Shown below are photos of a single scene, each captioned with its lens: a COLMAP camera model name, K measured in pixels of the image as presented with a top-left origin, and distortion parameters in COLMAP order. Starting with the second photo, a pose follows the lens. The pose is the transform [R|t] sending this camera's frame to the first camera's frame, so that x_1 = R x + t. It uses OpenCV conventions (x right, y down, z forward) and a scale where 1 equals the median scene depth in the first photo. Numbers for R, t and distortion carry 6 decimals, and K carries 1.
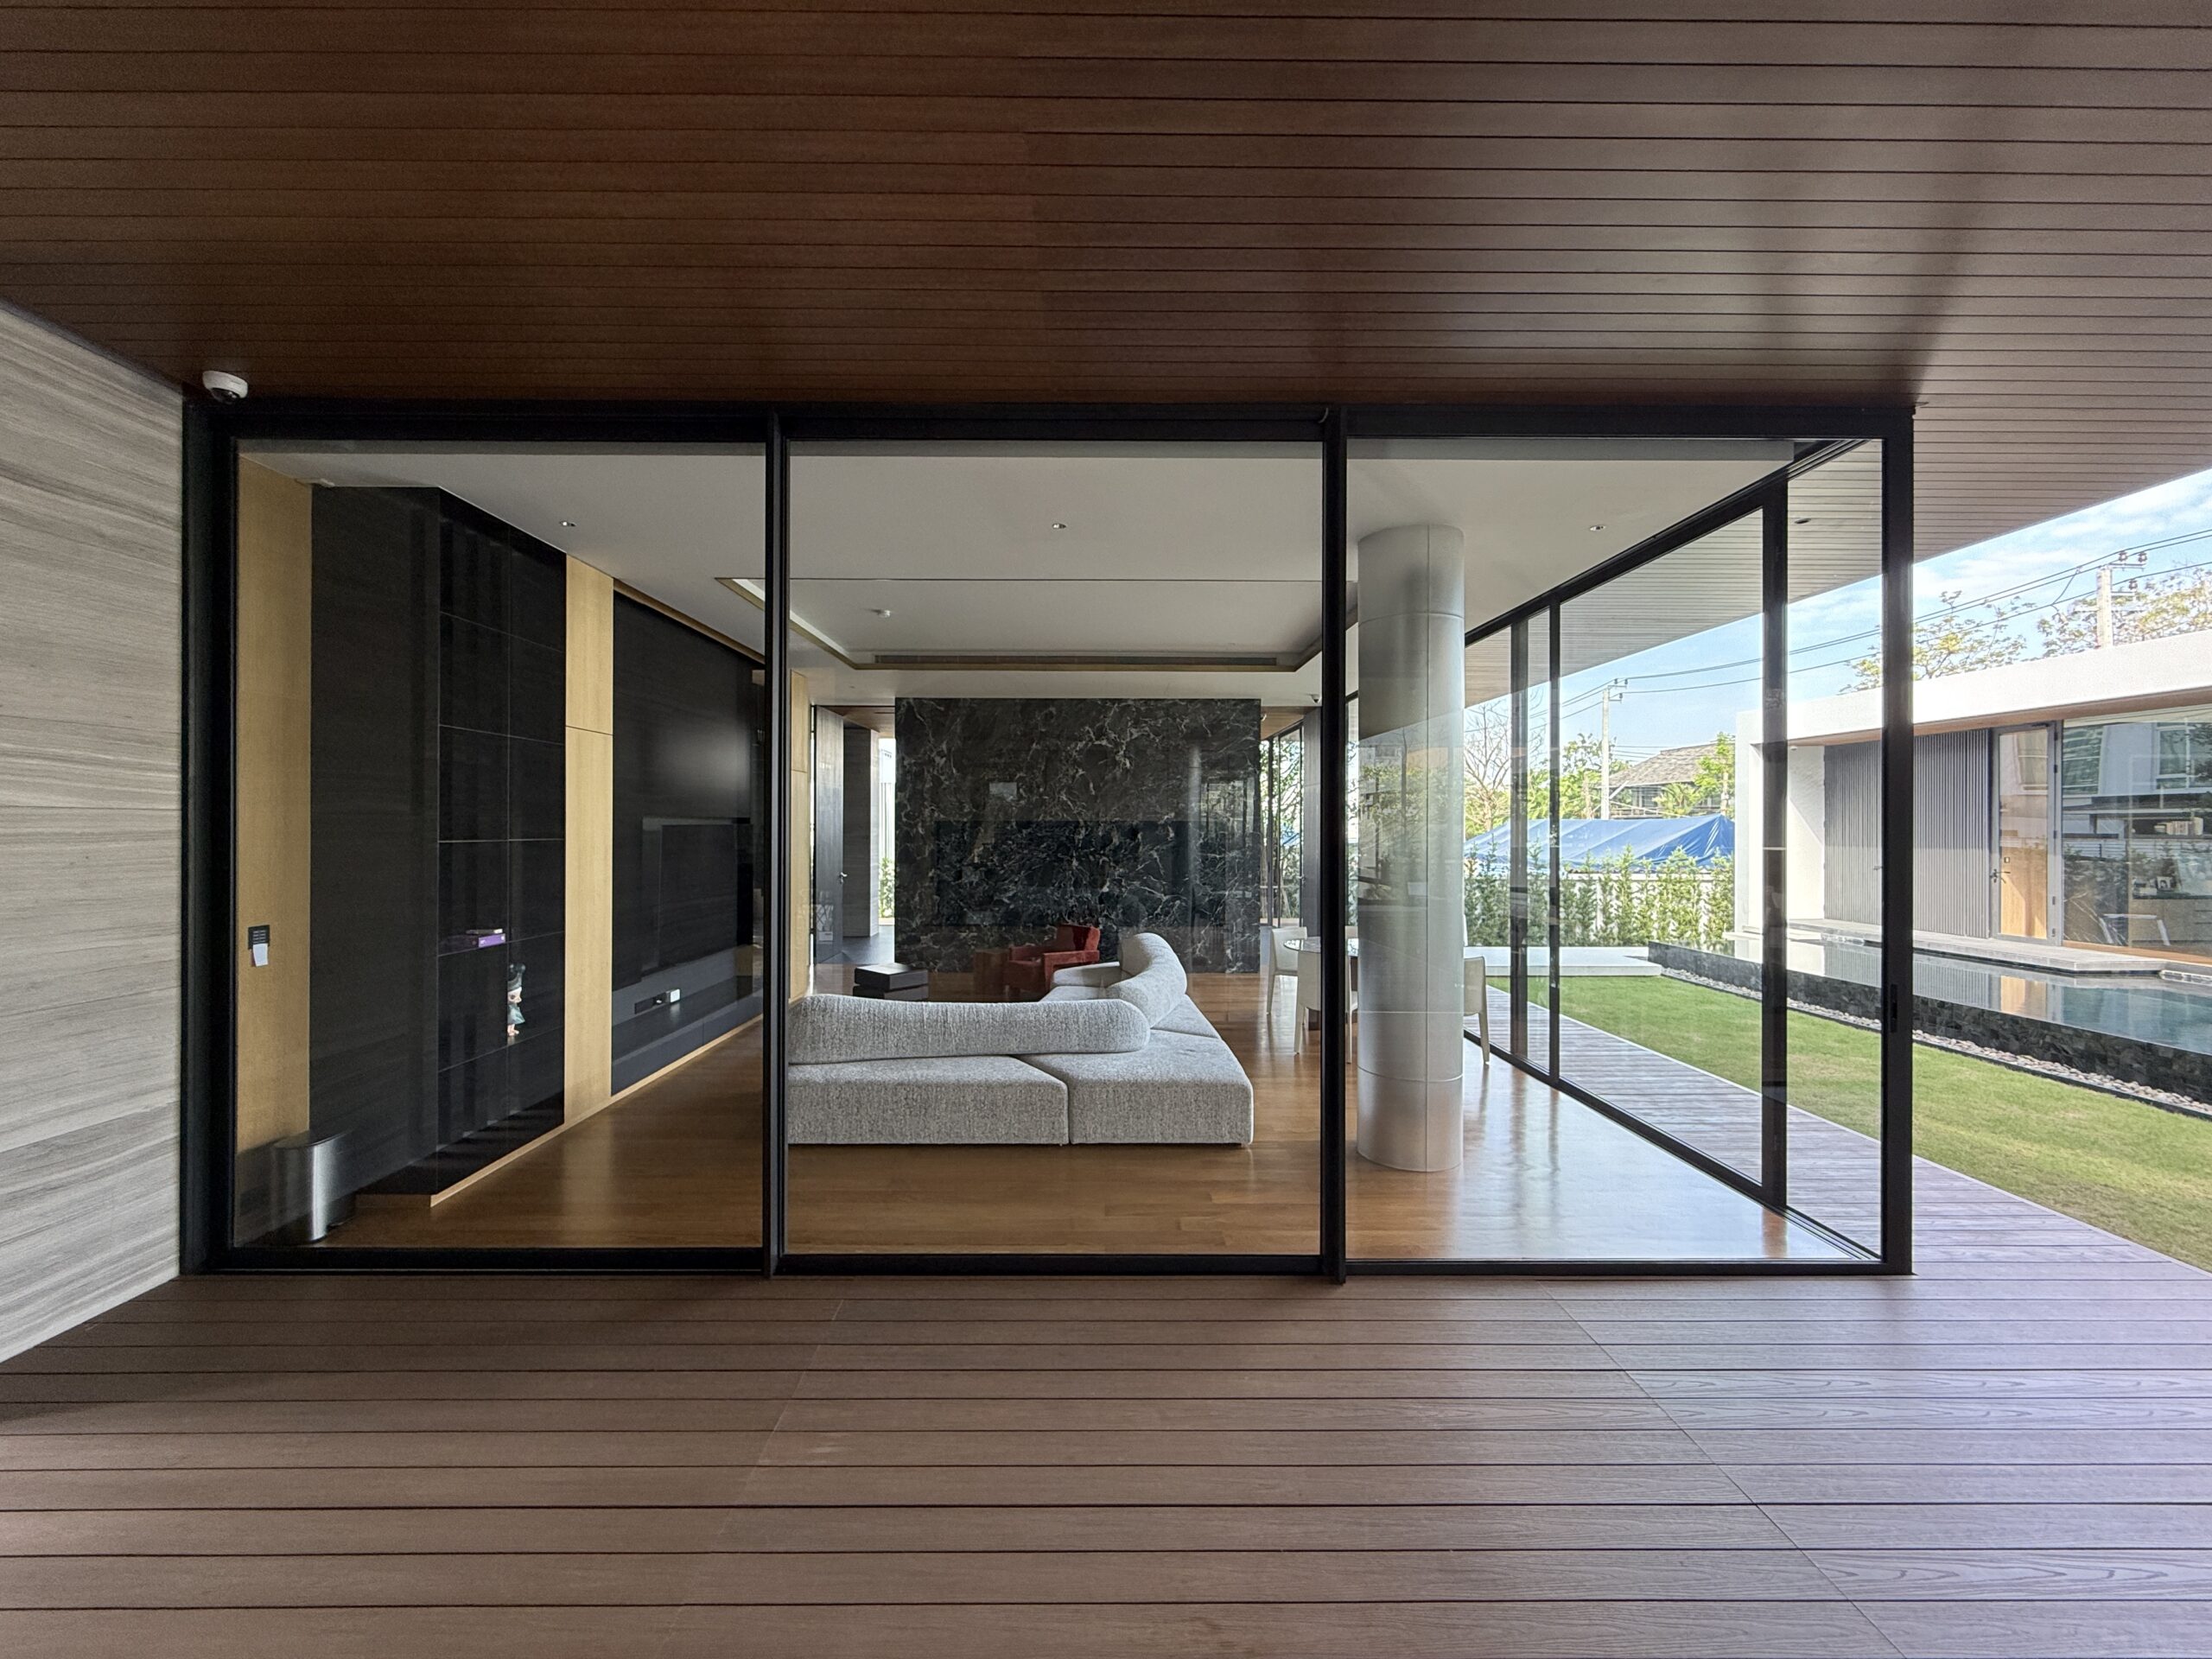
lens RADIAL K [[887.8, 0, 1106.3], [0, 887.8, 824.1], [0, 0, 1]] dist [-0.002591, 0.001092]
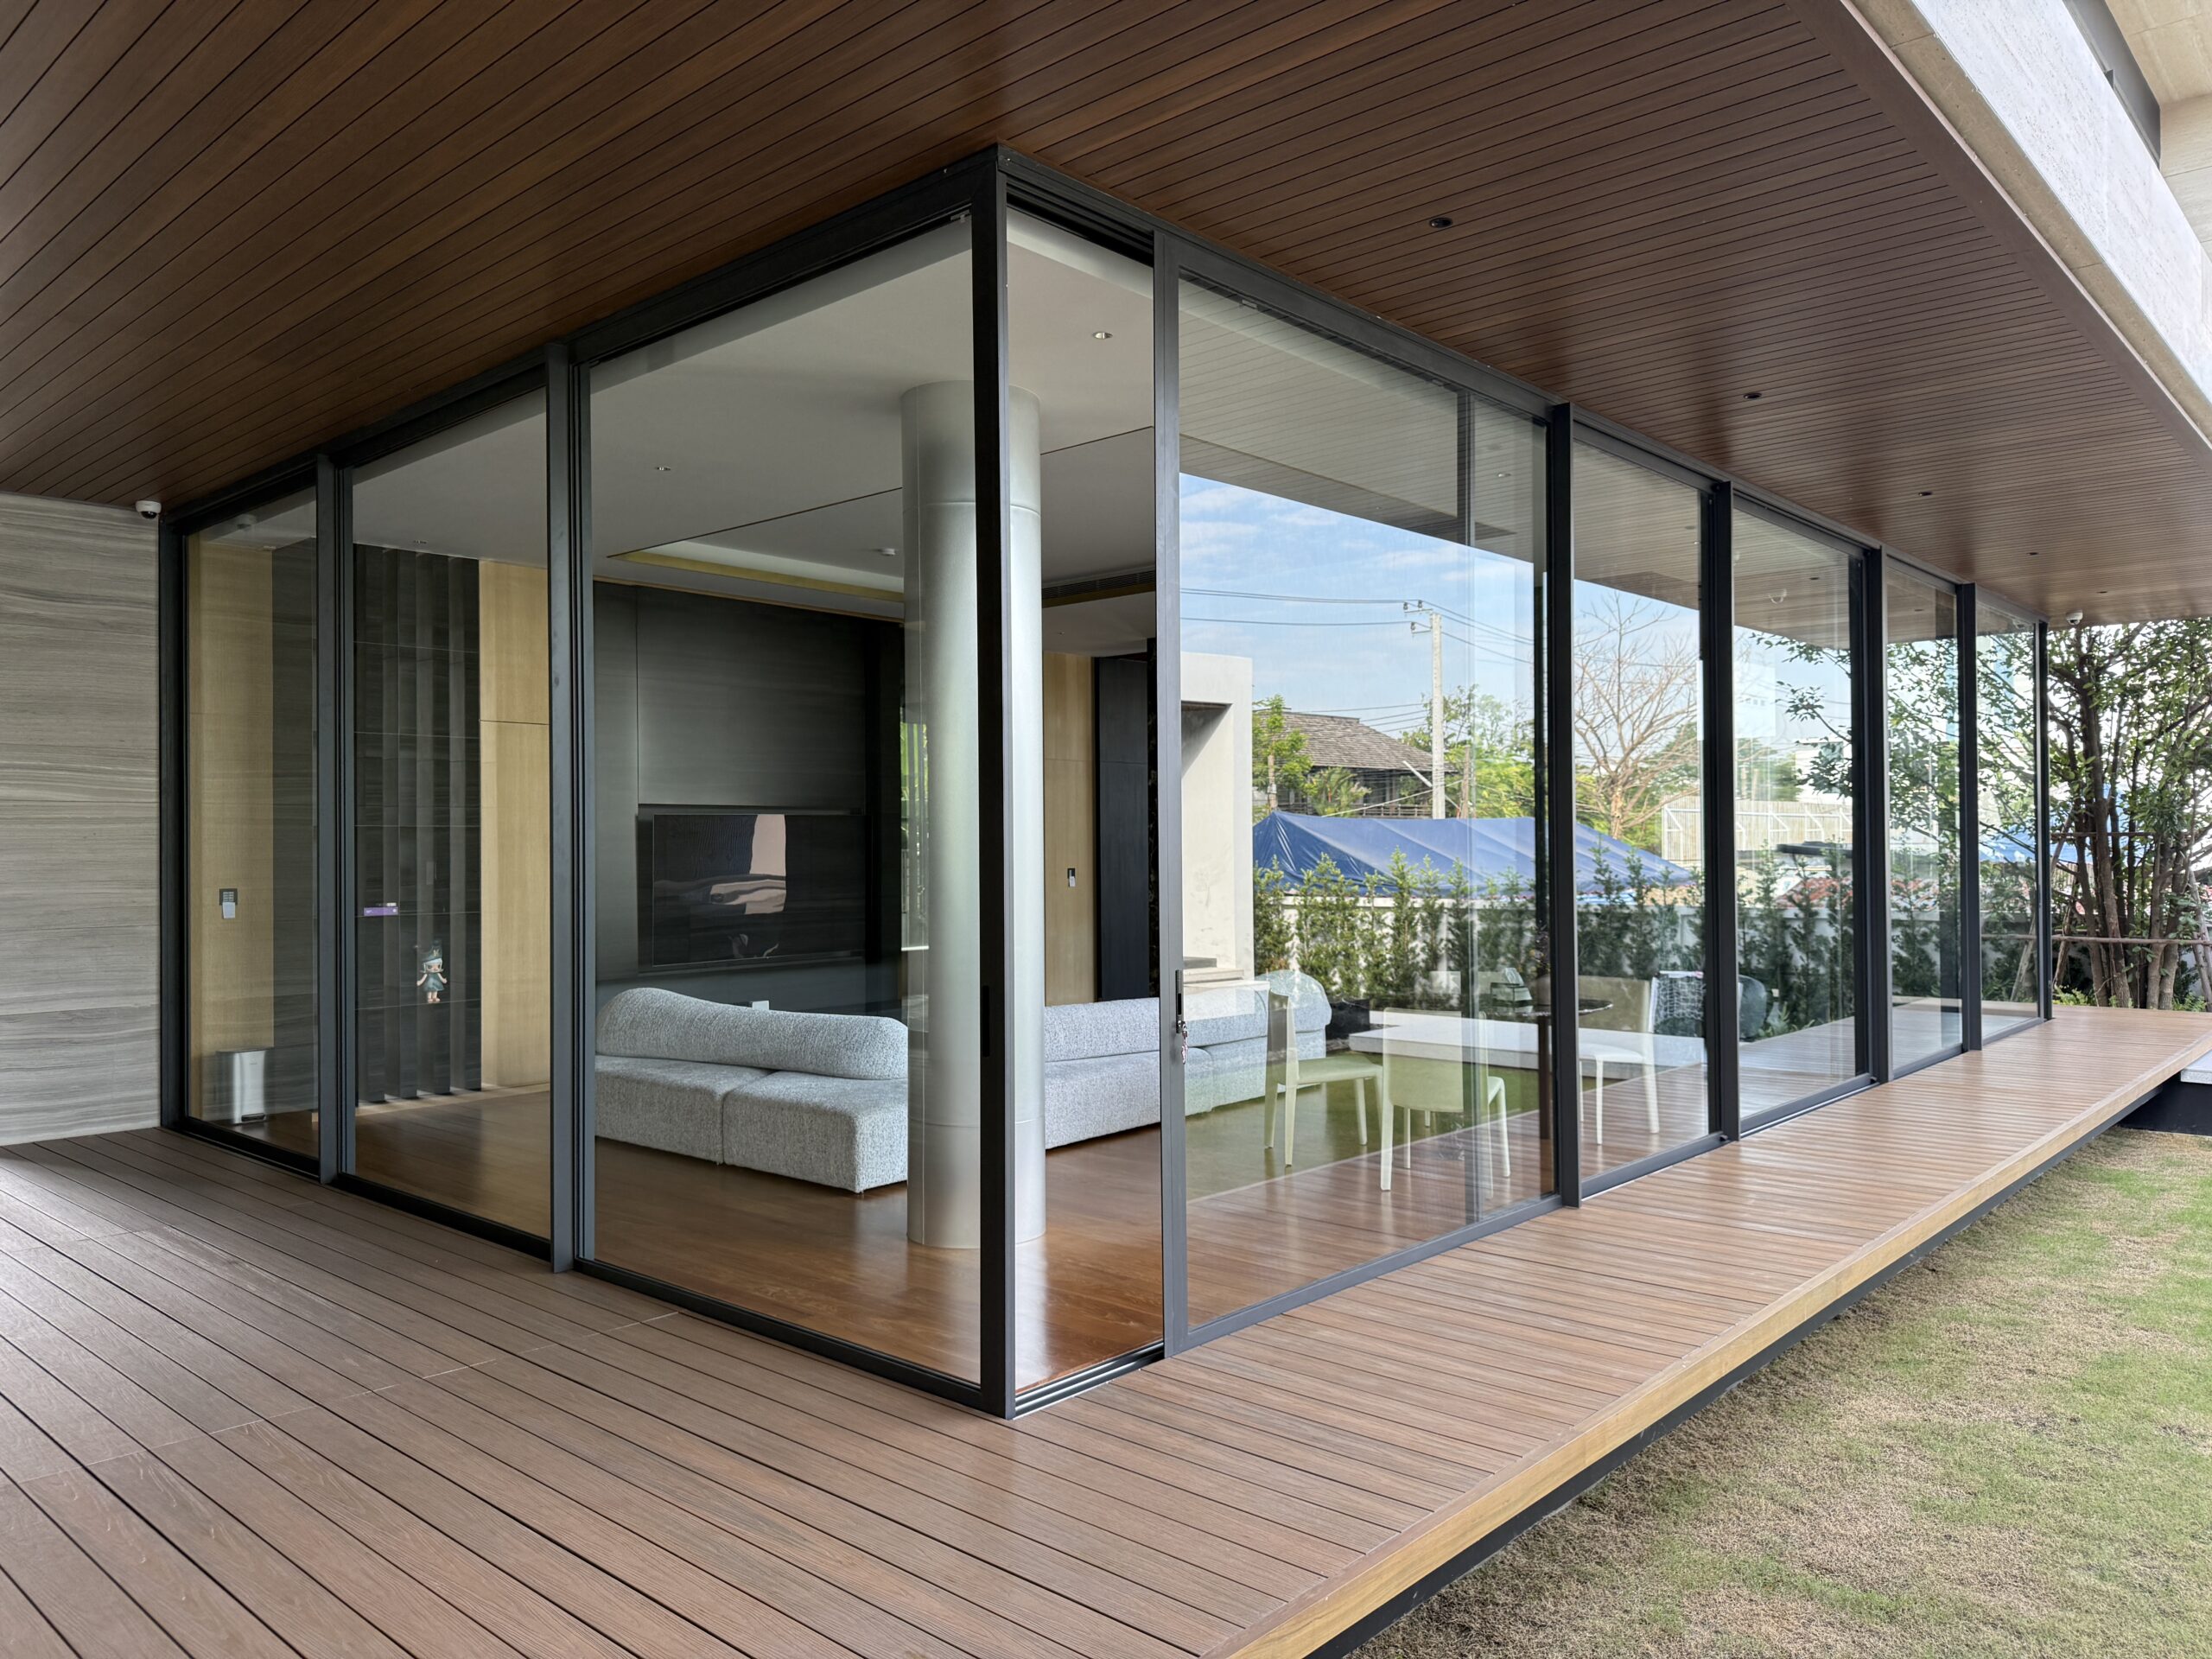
lens RADIAL K [[1555.5, 0, 1089.8], [0, 1555.5, 834.3], [0, 0, 1]] dist [0.063533, -0.080311]
pose [[0.709287, -0.023233, -0.704537, 1.861808], [0.018358, 0.999727, -0.014485, 0.102295], [0.704681, -0.002660, 0.709520, 0.255948]]
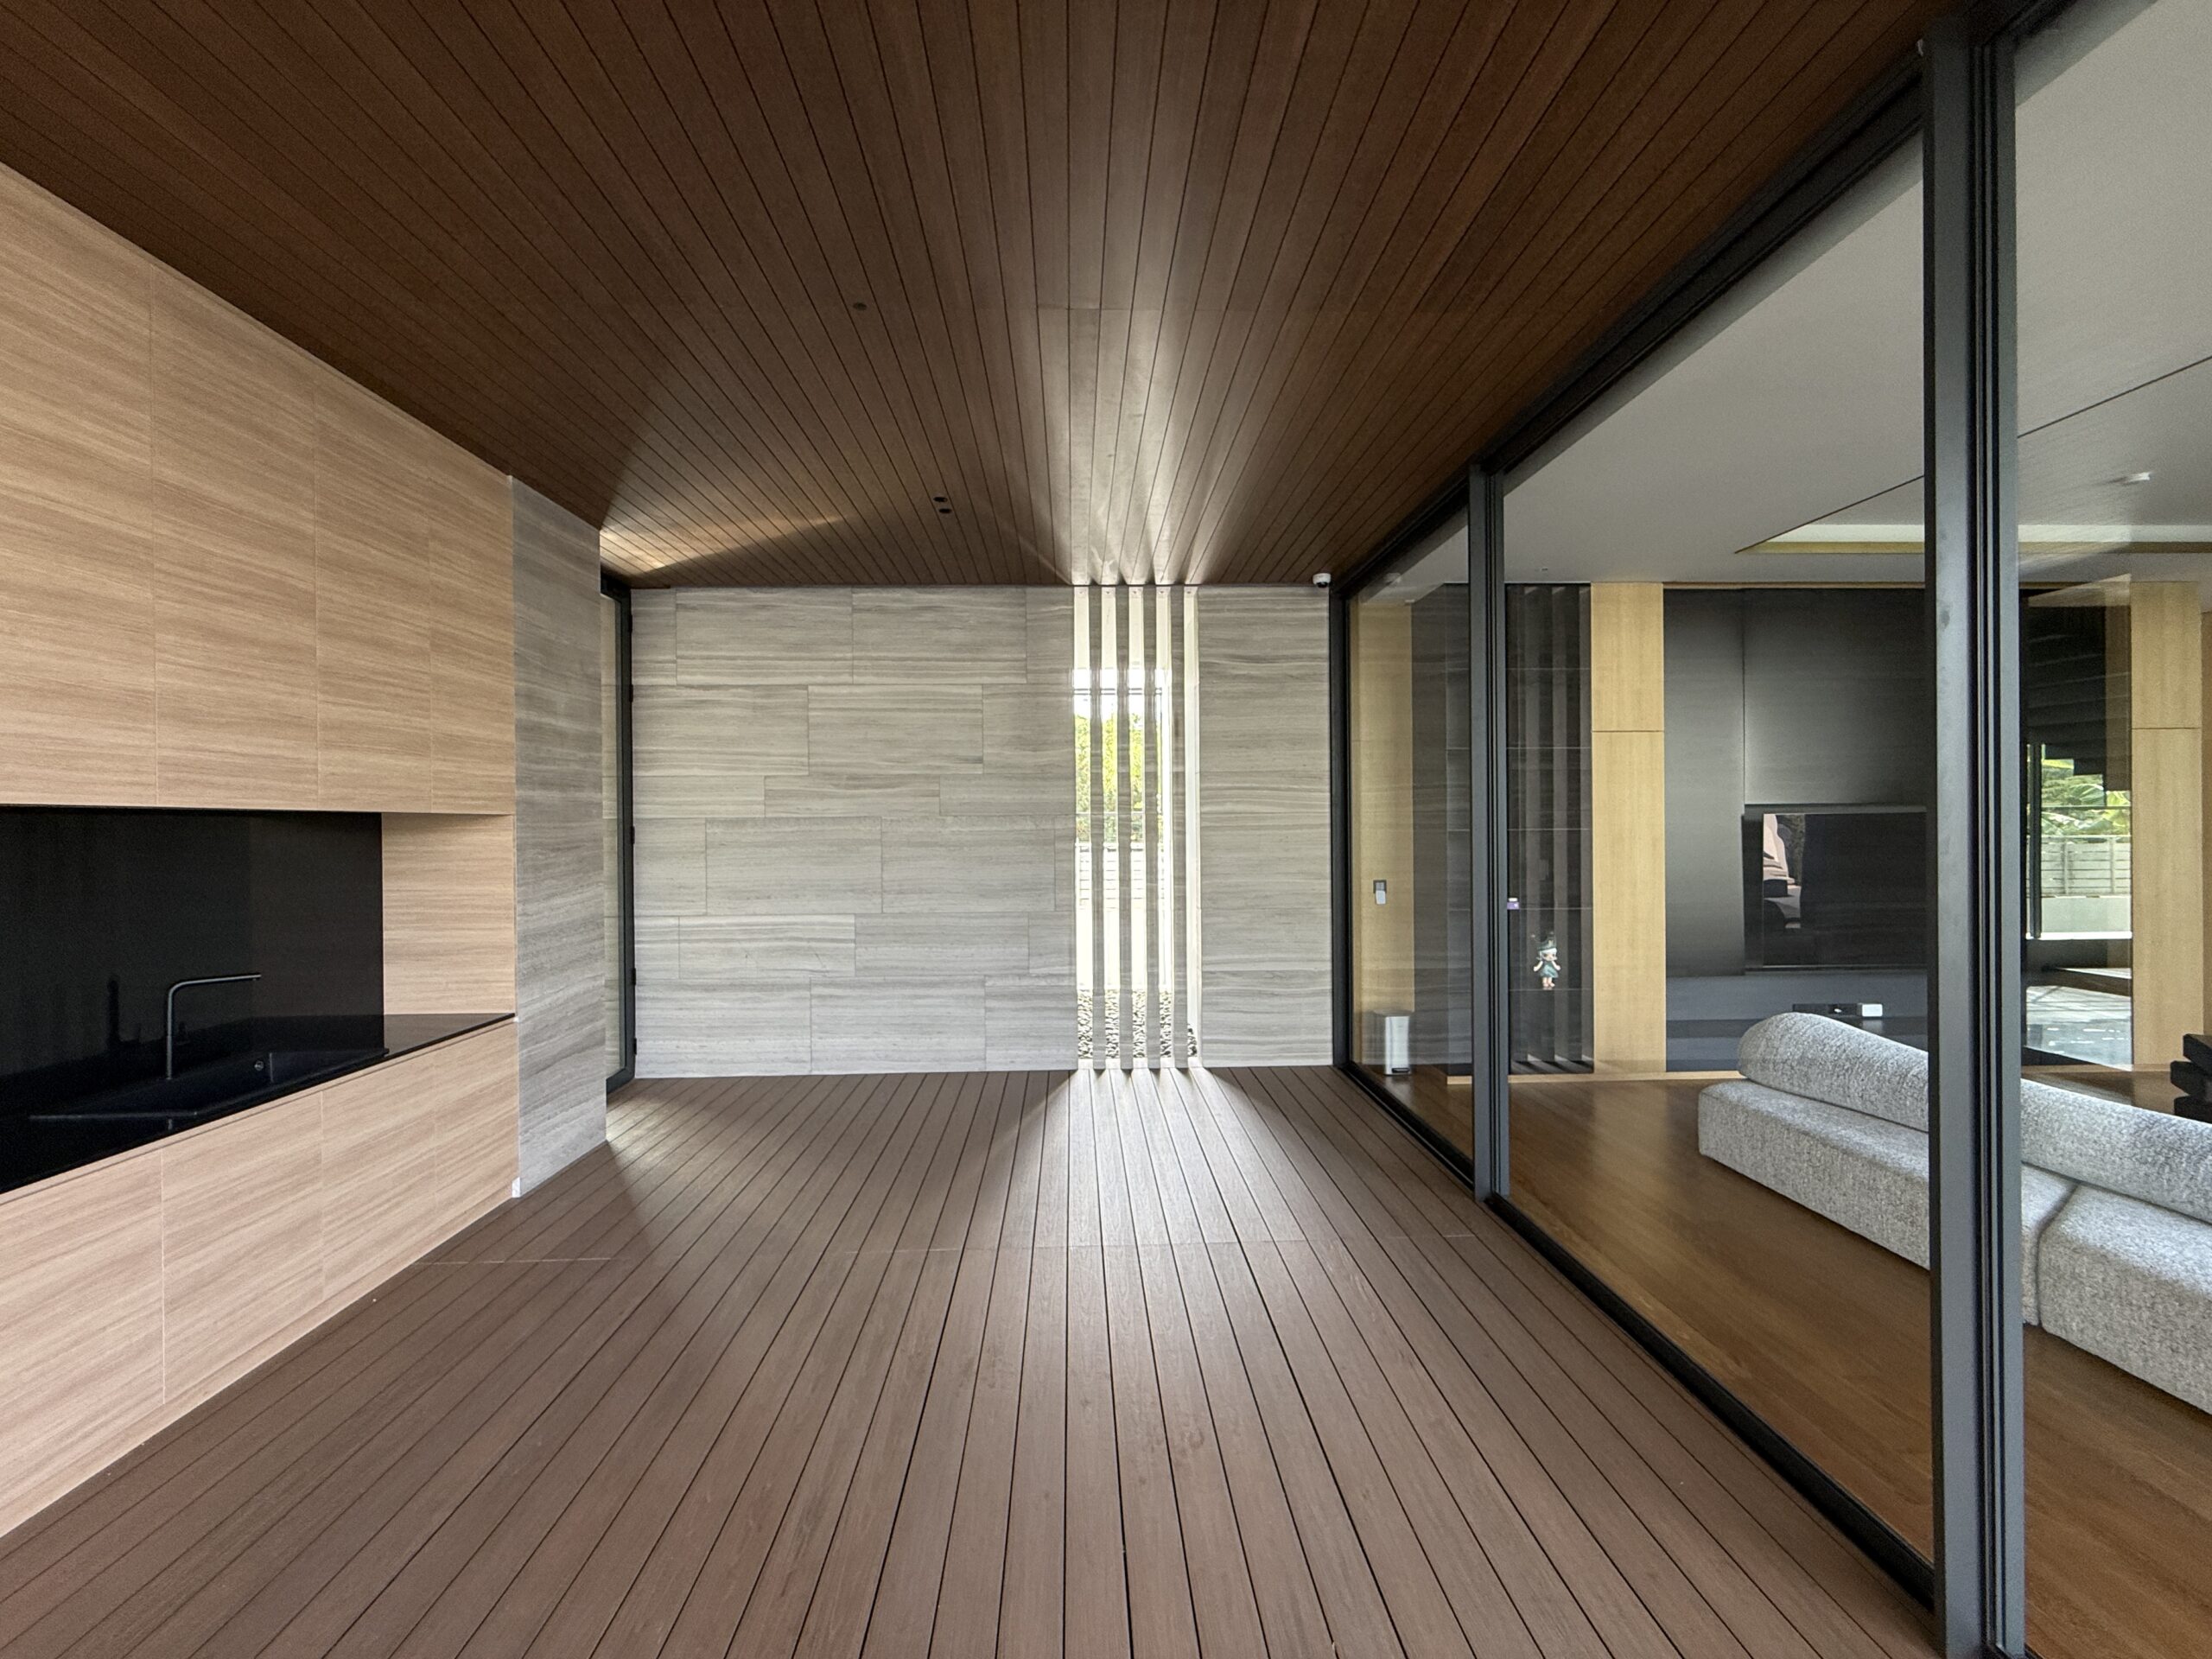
lens RADIAL K [[887.8, 0, 1097.4], [0, 887.8, 829.0], [0, 0, 1]] dist [-0.002591, 0.001092]
pose [[-0.003294, -0.008231, -0.999961, 0.817506], [0.012524, 0.999887, -0.008272, 0.028369], [0.999916, -0.012551, -0.003190, 0.530831]]
